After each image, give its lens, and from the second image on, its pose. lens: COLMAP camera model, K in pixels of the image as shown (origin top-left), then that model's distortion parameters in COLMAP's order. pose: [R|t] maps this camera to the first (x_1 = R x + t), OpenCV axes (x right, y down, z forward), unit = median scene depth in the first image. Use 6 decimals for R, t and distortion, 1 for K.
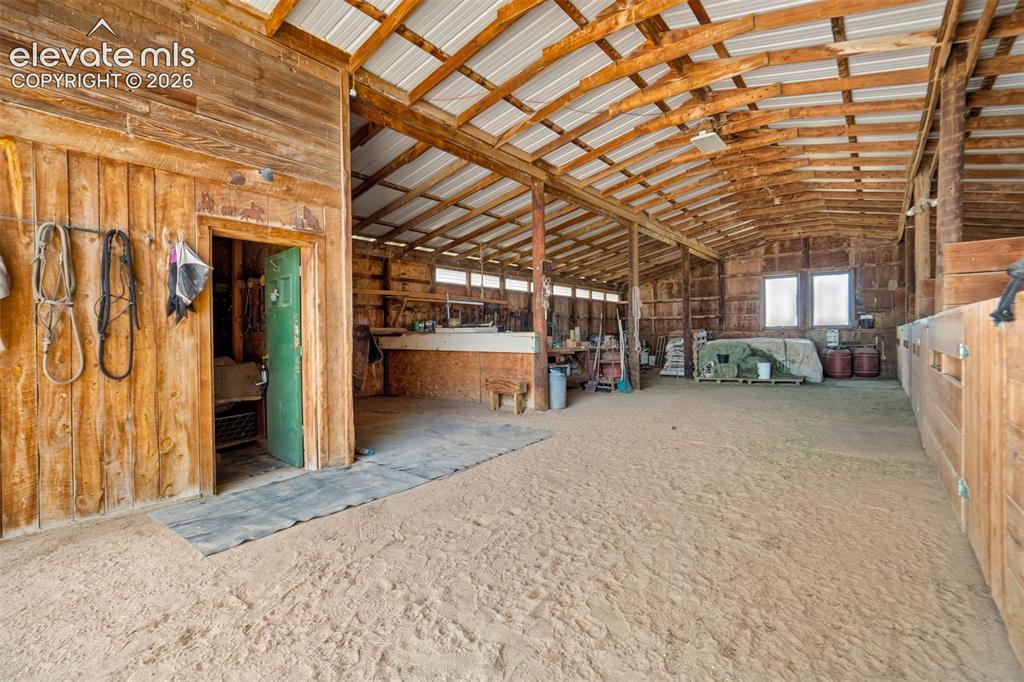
lens RADIAL K [[474.3, 0, 512.0], [0, 474.3, 341.0], [0, 0, 1]] dist [-0.038321, 0.021505]
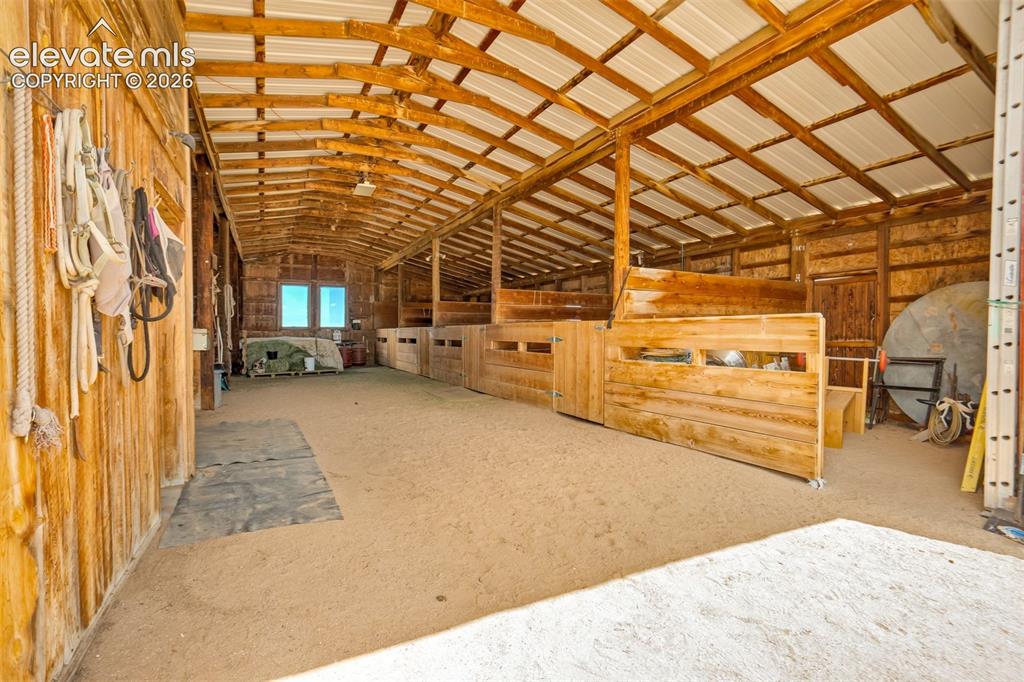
lens RADIAL K [[474.3, 0, 512.0], [0, 474.3, 341.0], [0, 0, 1]] dist [-0.038321, 0.021505]
pose [[0.416777, -0.004081, 0.909000, -0.327114], [0.005688, 0.999982, 0.001881, 0.005196], [-0.908991, 0.004387, 0.416792, 0.030604]]
